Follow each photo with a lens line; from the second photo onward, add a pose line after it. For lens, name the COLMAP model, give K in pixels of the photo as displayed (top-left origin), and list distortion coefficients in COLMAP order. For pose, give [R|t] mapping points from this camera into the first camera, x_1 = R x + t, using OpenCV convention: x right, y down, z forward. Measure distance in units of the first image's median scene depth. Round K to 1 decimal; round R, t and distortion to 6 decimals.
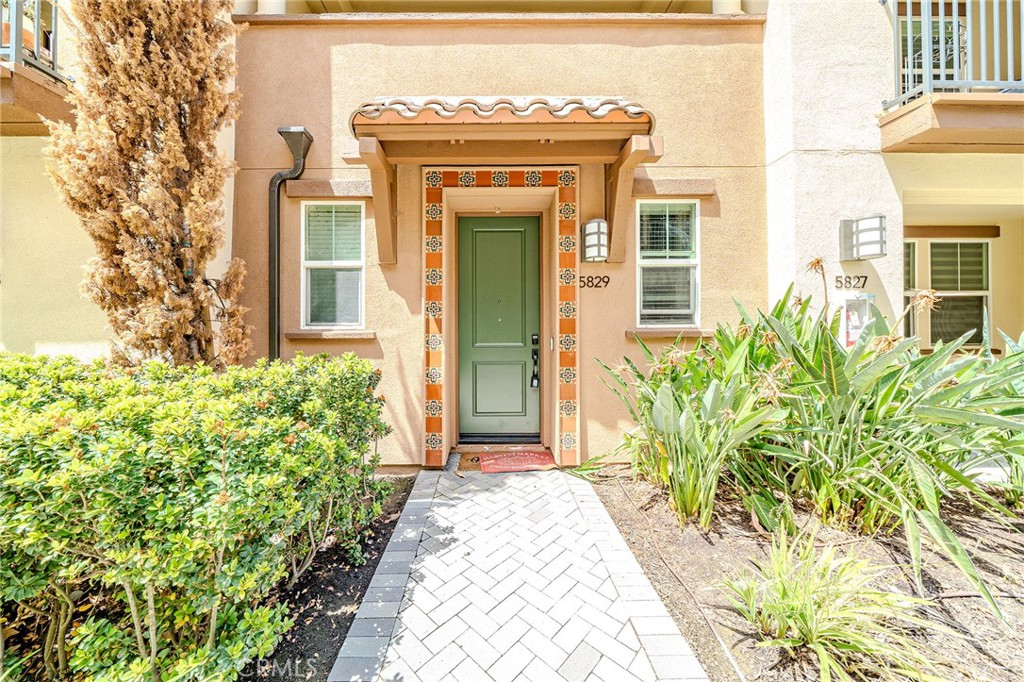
lens RADIAL K [[357.1, 0, 498.6], [0, 357.1, 325.8], [0, 0, 1]] dist [-0.006509, 0.000267]
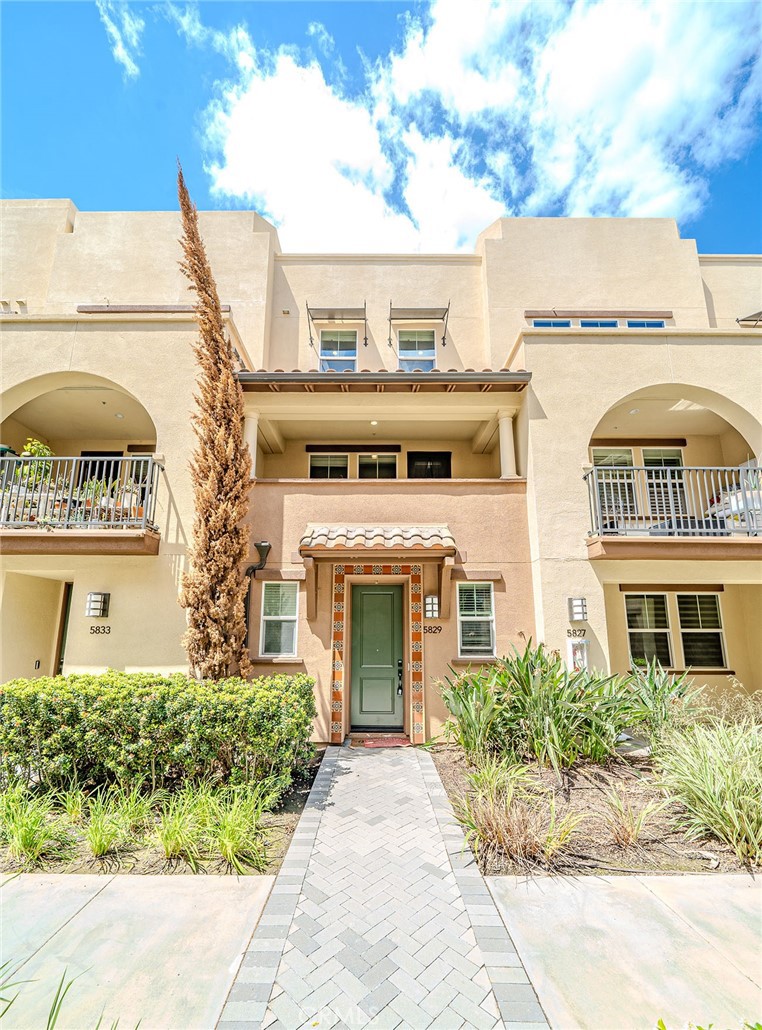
lens RADIAL K [[411.4, 0, 375.5], [0, 411.4, 562.9], [0, 0, 1]] dist [-0.008799, 0.000329]
pose [[0.999693, 0.002486, -0.024647, 0.044002], [-0.006523, 0.986253, -0.165114, -0.112305], [0.023898, 0.165224, 0.985966, -0.989329]]
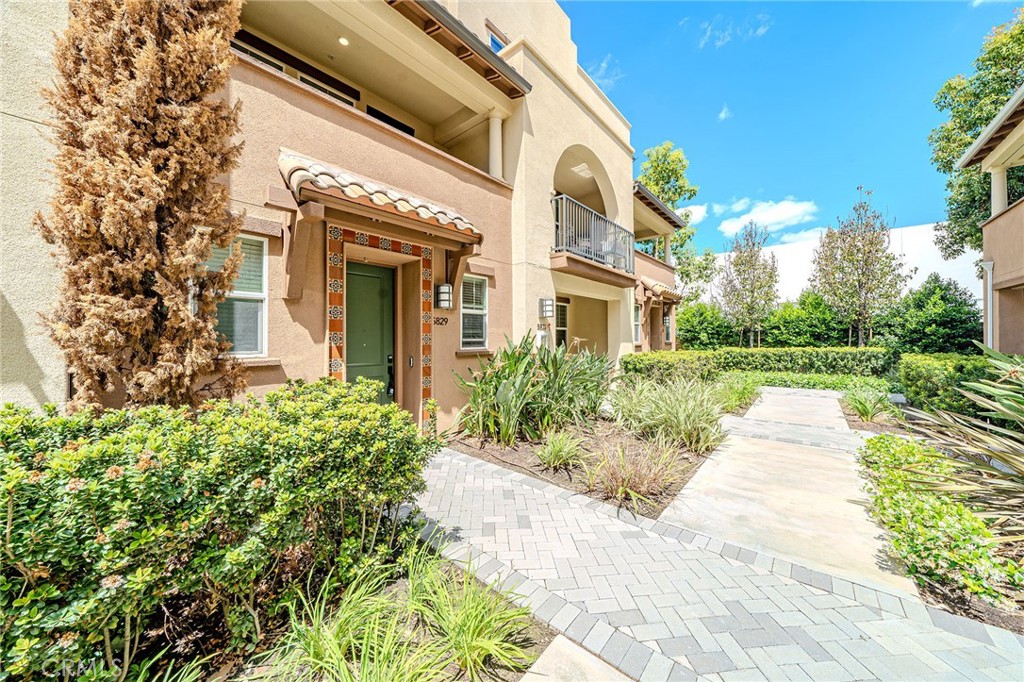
lens RADIAL K [[357.1, 0, 514.5], [0, 357.1, 335.0], [0, 0, 1]] dist [-0.006509, 0.000267]
pose [[0.649507, 0.007660, 0.760317, -0.717025], [-0.003876, 0.999970, -0.006763, -0.053184], [-0.760346, 0.001446, 0.649516, -0.272770]]
